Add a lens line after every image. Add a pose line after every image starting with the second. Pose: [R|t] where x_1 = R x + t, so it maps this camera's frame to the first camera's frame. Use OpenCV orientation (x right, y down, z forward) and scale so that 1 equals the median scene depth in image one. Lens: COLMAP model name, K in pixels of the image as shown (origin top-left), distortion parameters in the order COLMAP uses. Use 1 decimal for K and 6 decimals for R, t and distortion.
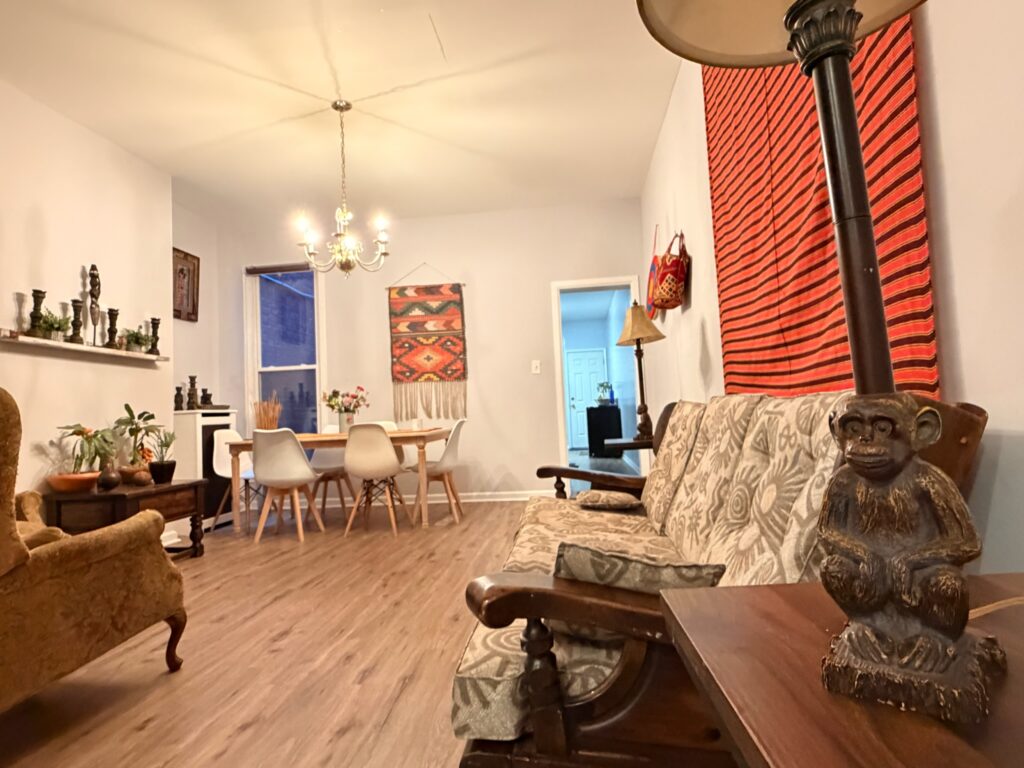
lens RADIAL K [[578.2, 0, 499.7], [0, 578.2, 378.6], [0, 0, 1]] dist [0.016014, 0.004414]
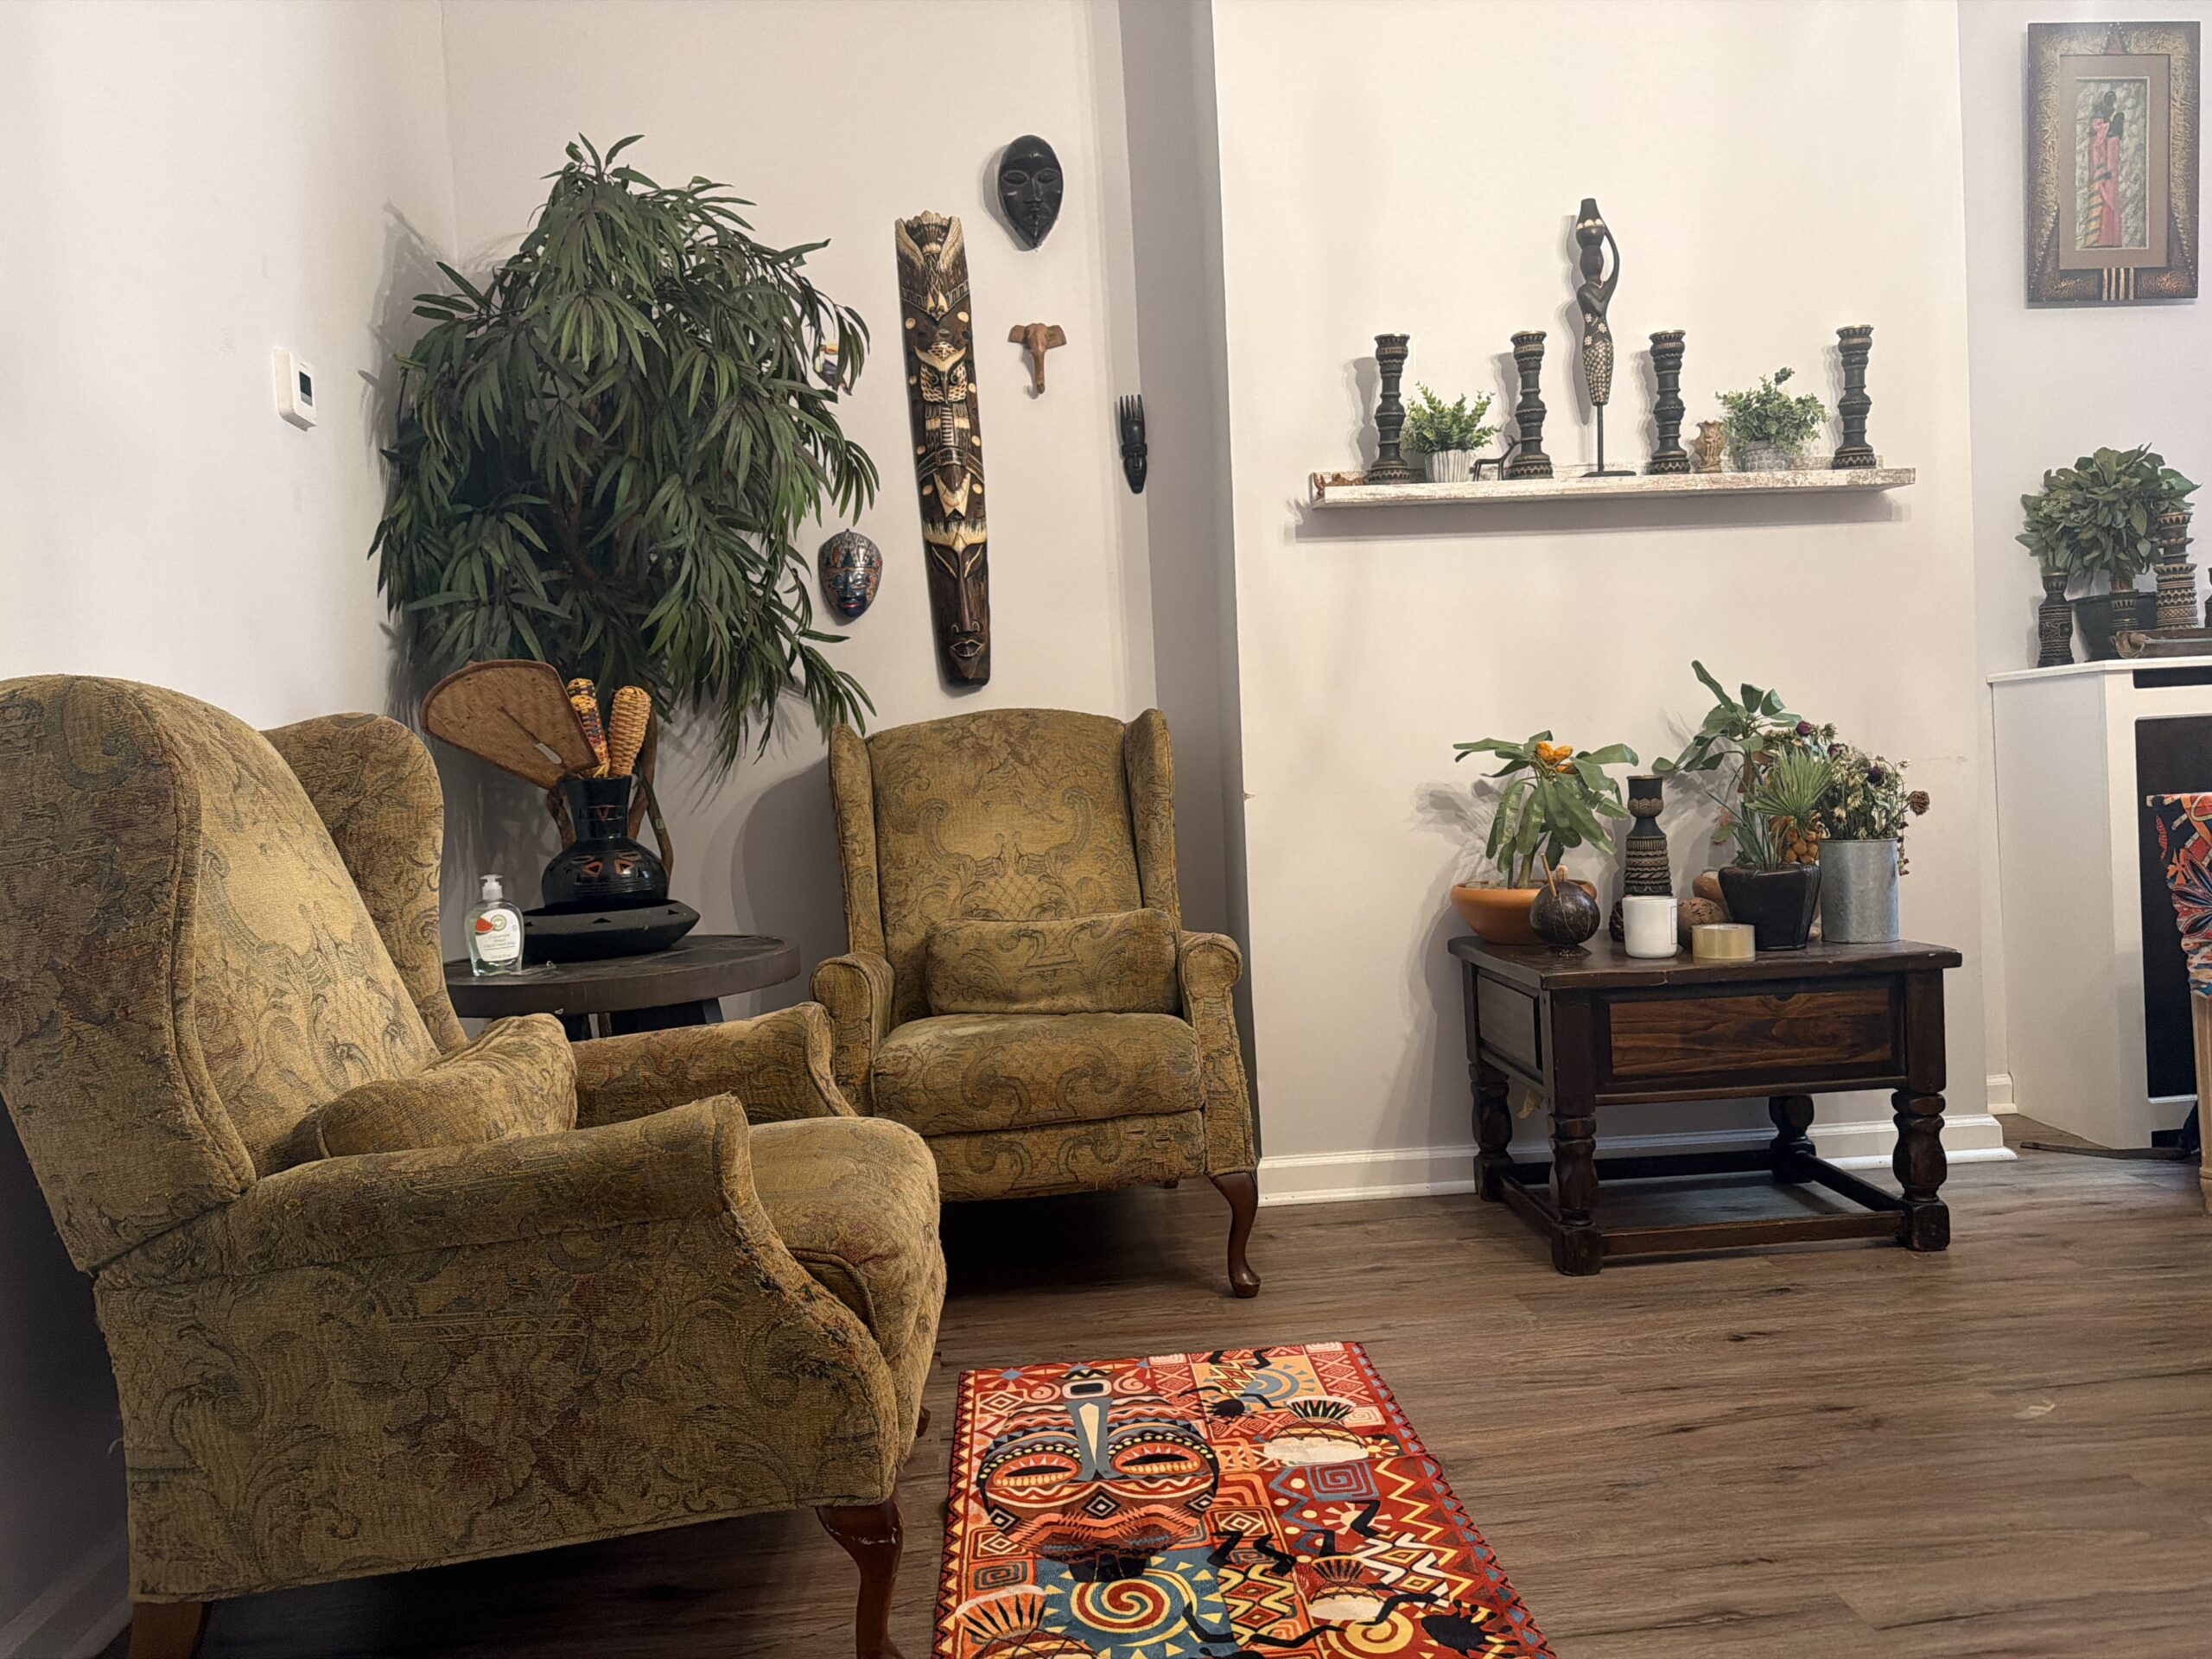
lens RADIAL K [[1543.1, 0, 1124.0], [0, 1543.1, 847.7], [0, 0, 1]] dist [0.071201, -0.085969]
pose [[0.210237, 0.066758, -0.975368, 0.060981], [0.101401, 0.990796, 0.089671, 0.038757], [0.972378, -0.117755, 0.201533, 0.567558]]
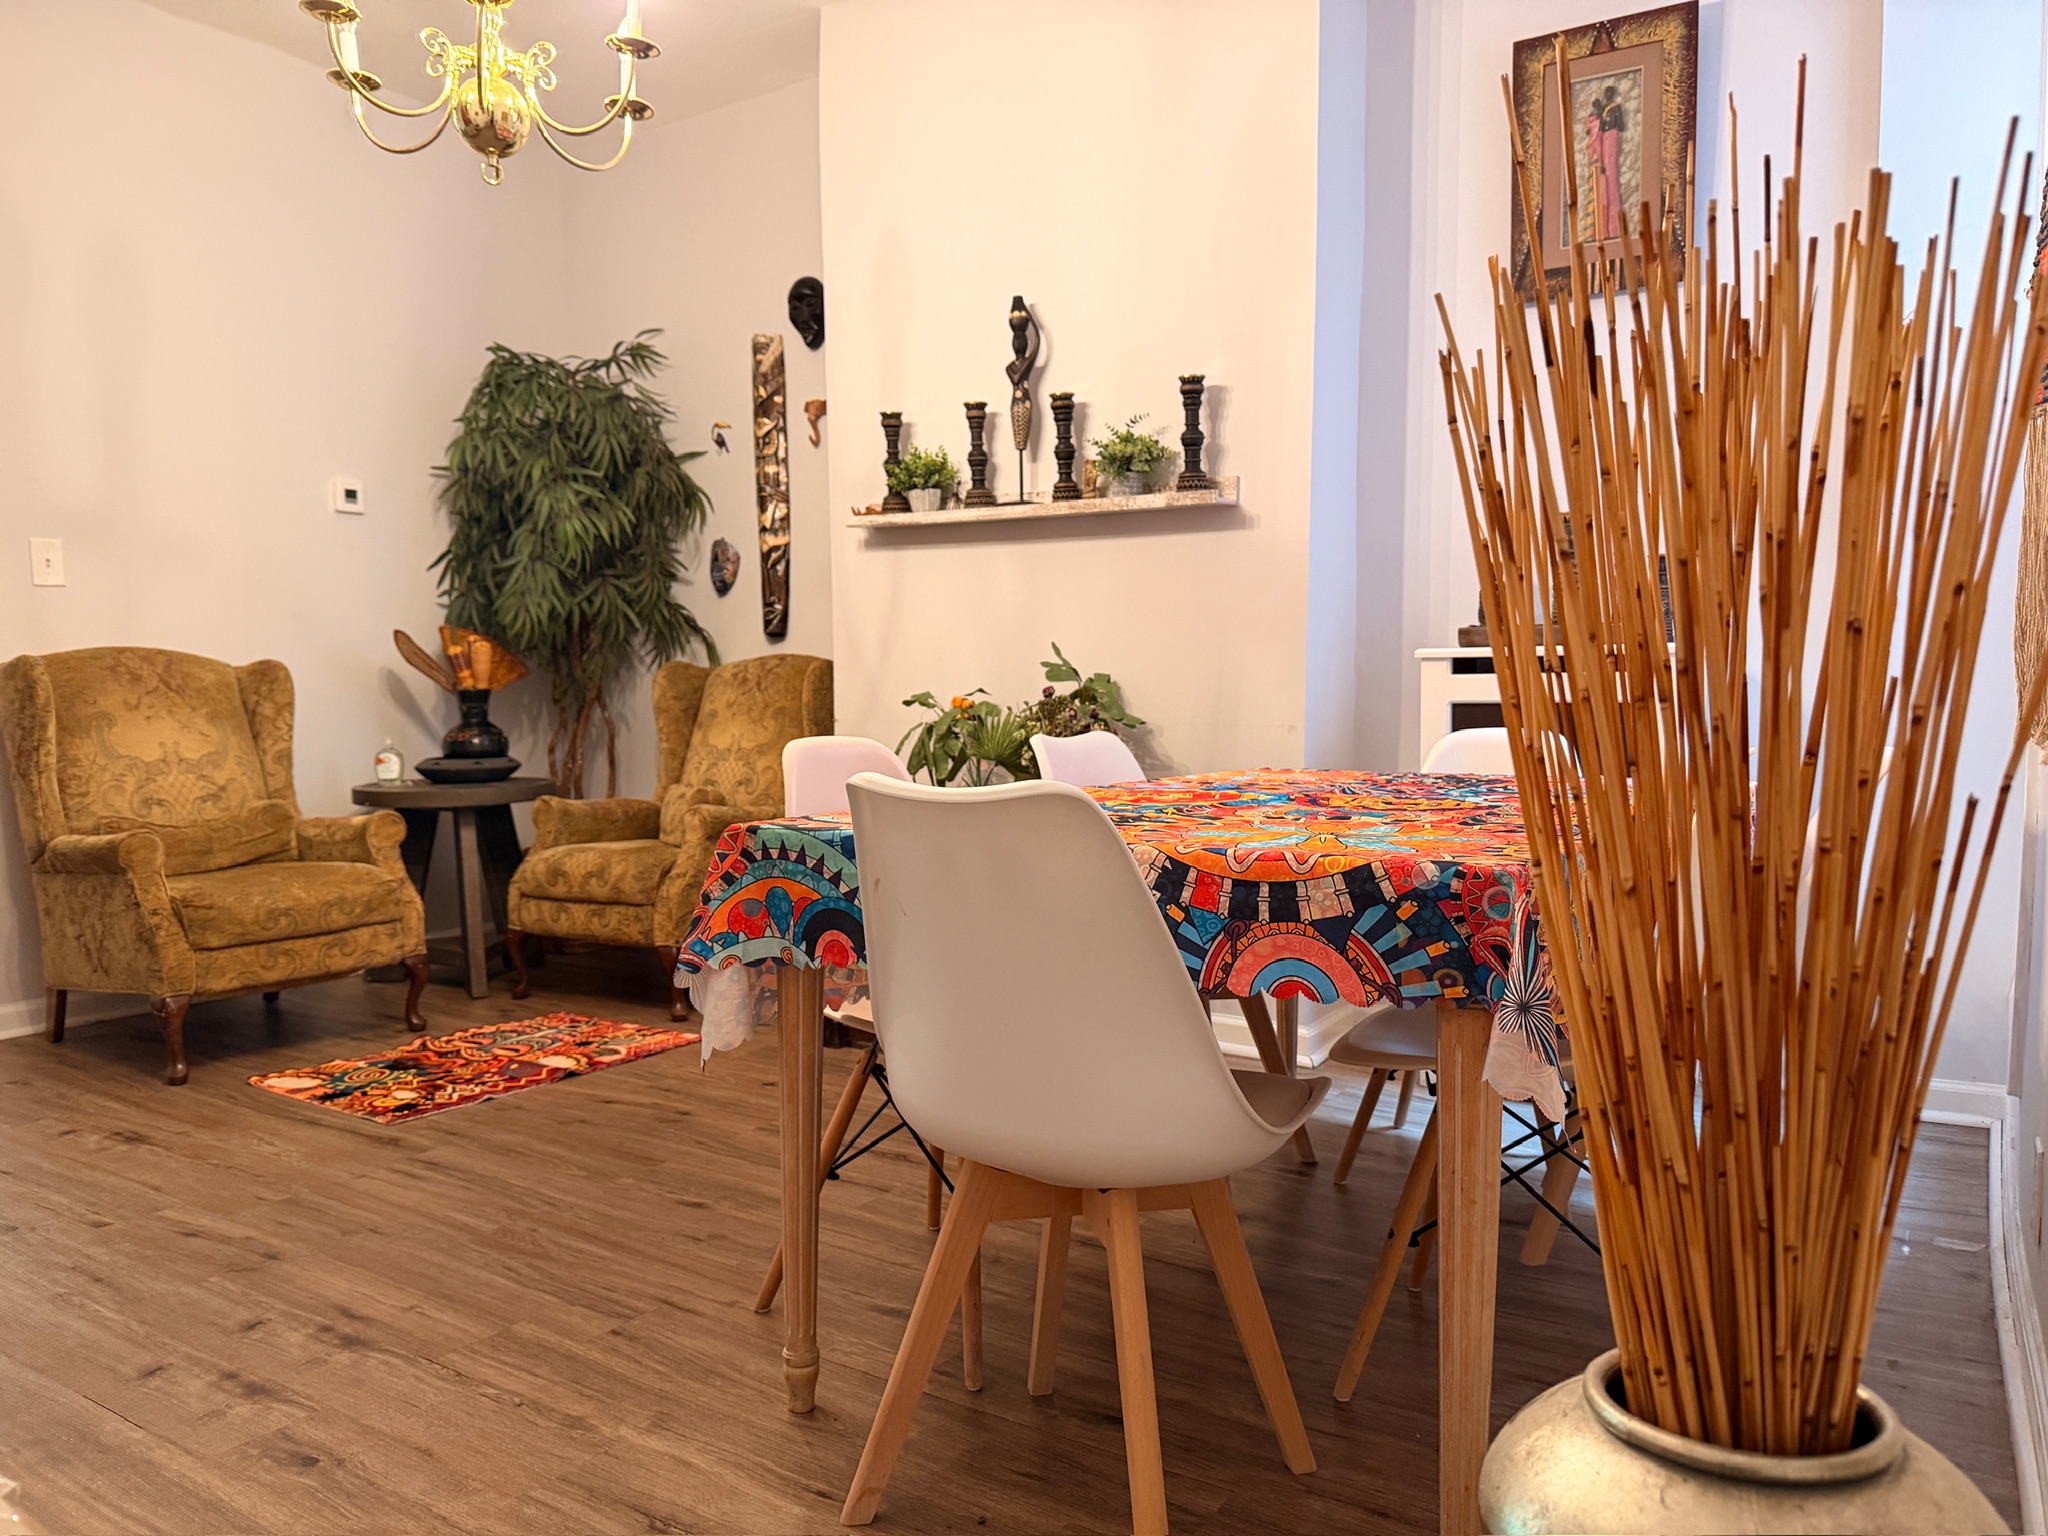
lens RADIAL K [[1428.7, 0, 1004.4], [0, 1428.7, 798.3], [0, 0, 1]] dist [0.071201, -0.085969]
pose [[-0.435023, 0.105461, -0.894222, 0.237852], [0.067680, 0.994138, 0.084319, 0.065636], [0.897872, -0.023840, -0.439611, 1.421303]]
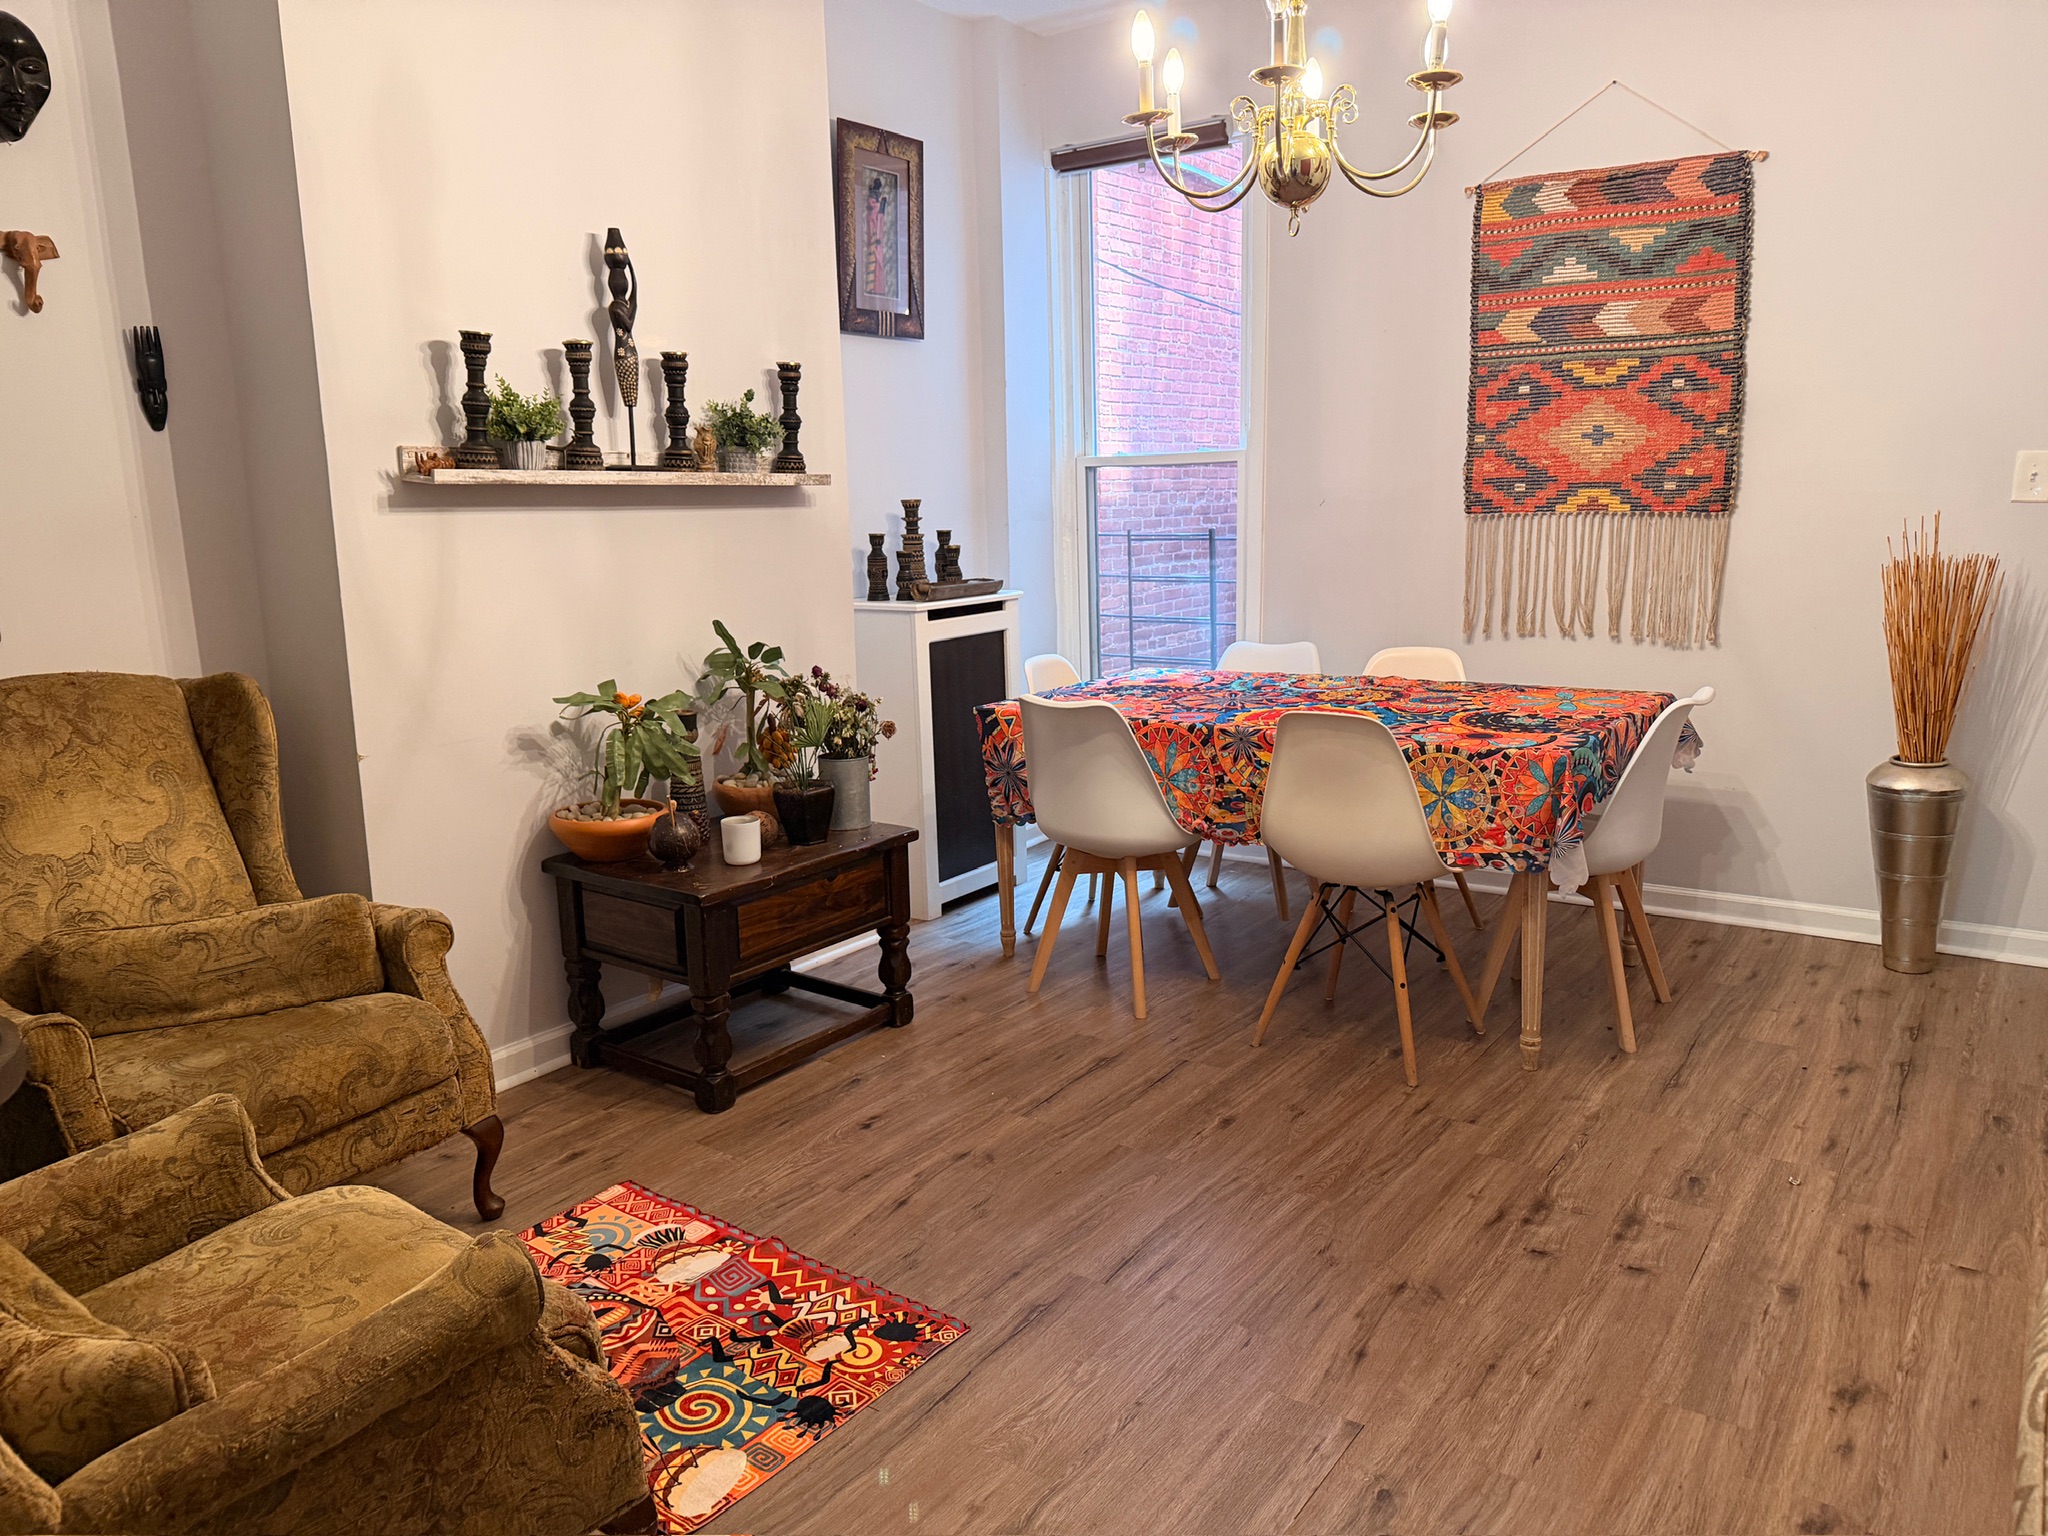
lens RADIAL K [[1428.7, 0, 1031.1], [0, 1428.7, 771.1], [0, 0, 1]] dist [0.071201, -0.085969]
pose [[0.882847, 0.110973, -0.456362, -0.033926], [0.015983, 0.964022, 0.265341, -0.106549], [0.469389, -0.241550, 0.849310, 0.294301]]
